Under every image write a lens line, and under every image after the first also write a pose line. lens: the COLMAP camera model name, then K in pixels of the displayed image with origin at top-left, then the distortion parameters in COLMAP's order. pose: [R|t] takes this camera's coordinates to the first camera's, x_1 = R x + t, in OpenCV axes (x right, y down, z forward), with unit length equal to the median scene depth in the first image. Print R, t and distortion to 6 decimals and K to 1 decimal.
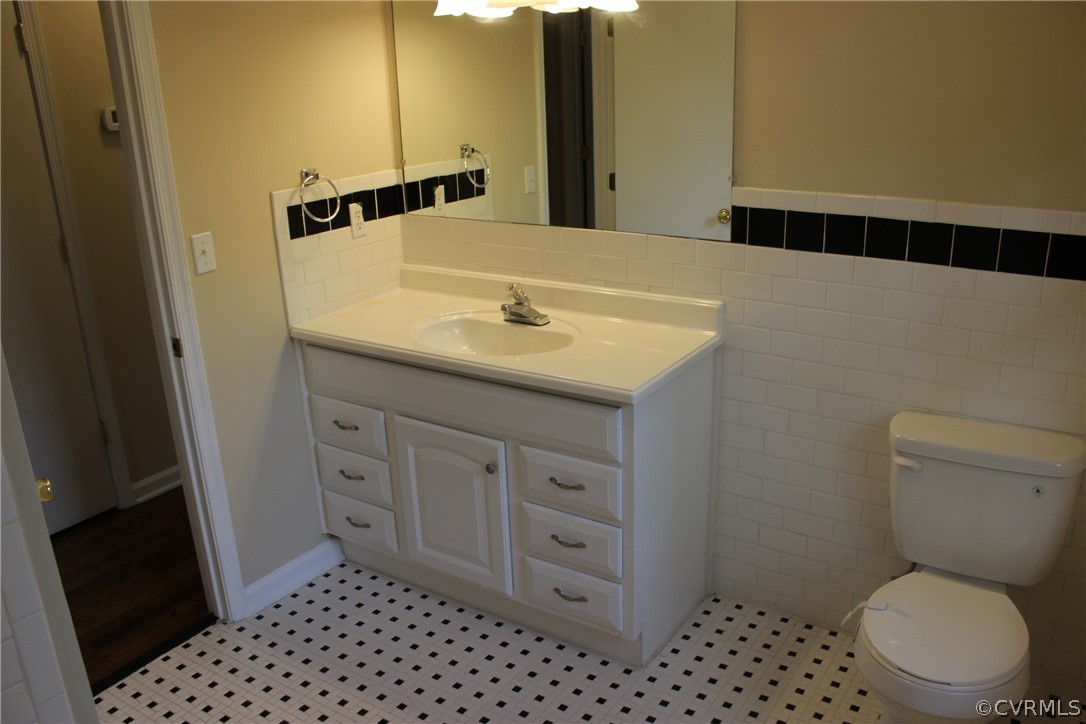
lens RADIAL K [[906.9, 0, 545.8], [0, 906.9, 364.2], [0, 0, 1]] dist [-0.146291, 0.128280]
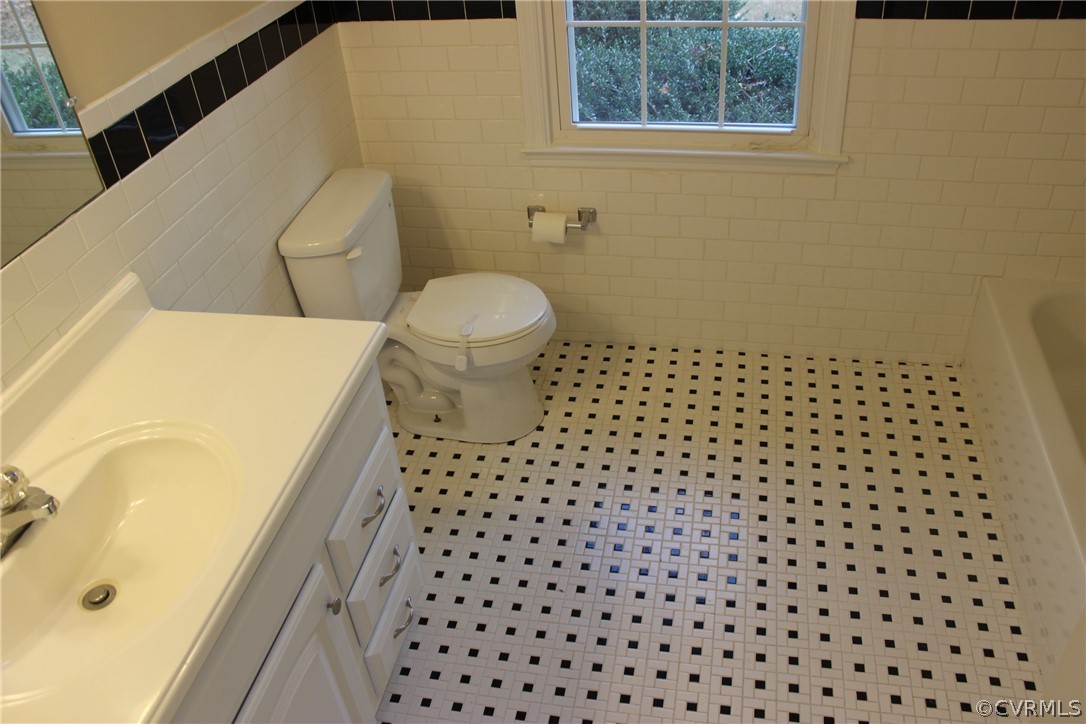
lens RADIAL K [[906.9, 0, 545.8], [0, 906.9, 364.2], [0, 0, 1]] dist [-0.146291, 0.128280]
pose [[-0.367868, -0.500383, 0.783766, -0.535379], [0.387525, 0.683689, 0.618379, -0.339873], [-0.845280, 0.531211, -0.057596, 0.838940]]
